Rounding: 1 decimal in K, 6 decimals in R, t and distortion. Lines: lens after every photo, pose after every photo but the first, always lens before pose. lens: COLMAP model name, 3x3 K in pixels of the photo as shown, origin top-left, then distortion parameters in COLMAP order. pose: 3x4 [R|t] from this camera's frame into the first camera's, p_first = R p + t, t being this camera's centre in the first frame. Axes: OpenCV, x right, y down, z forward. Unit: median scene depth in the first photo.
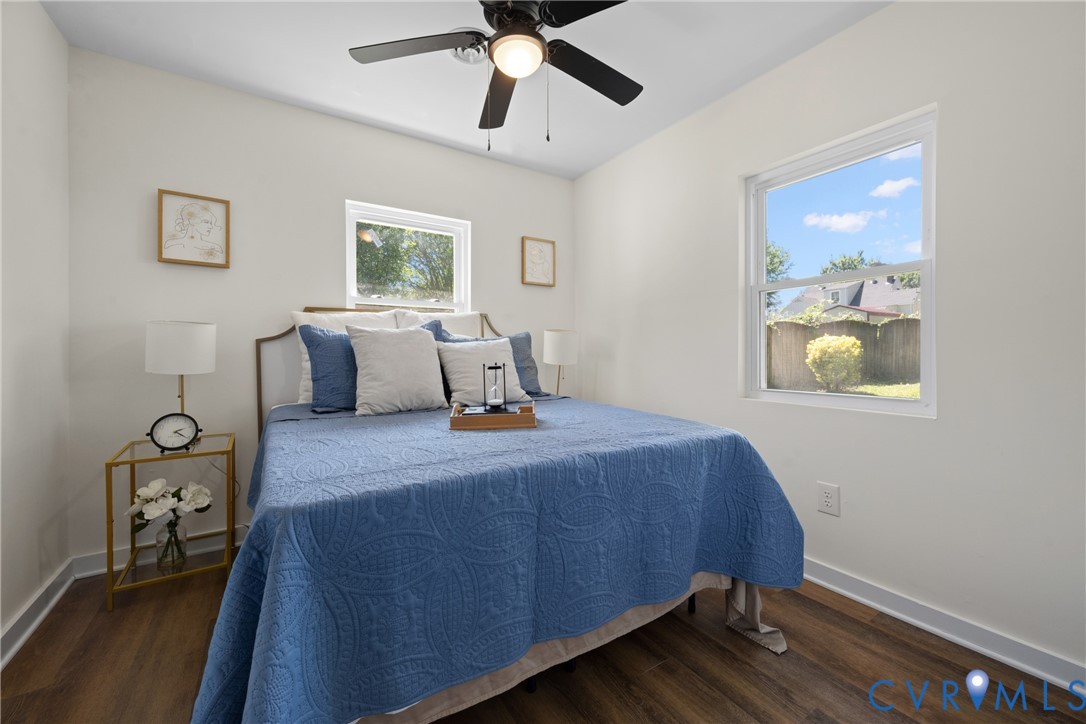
lens RADIAL K [[442.0, 0, 549.5], [0, 442.0, 359.4], [0, 0, 1]] dist [0.002411, -0.000911]
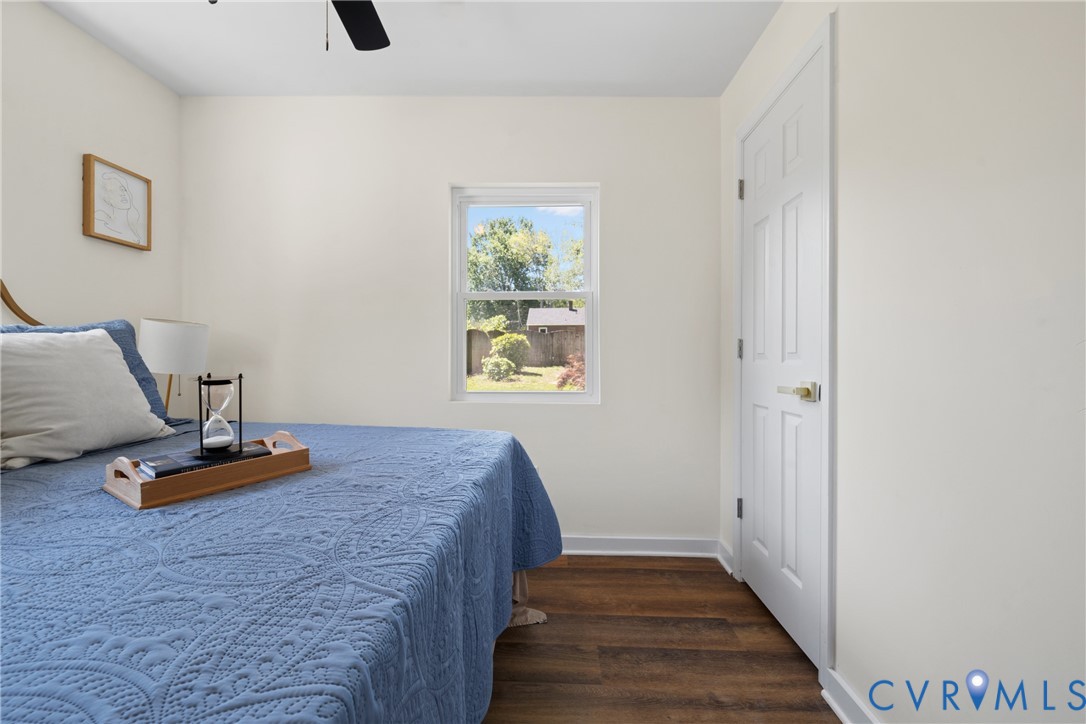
lens RADIAL K [[442.0, 0, 546.3], [0, 442.0, 359.6], [0, 0, 1]] dist [0.002411, -0.000911]
pose [[0.554014, -0.002763, 0.832503, -0.353487], [0.006698, 0.999977, -0.001138, -0.007179], [-0.832480, 0.006206, 0.554020, 0.303597]]
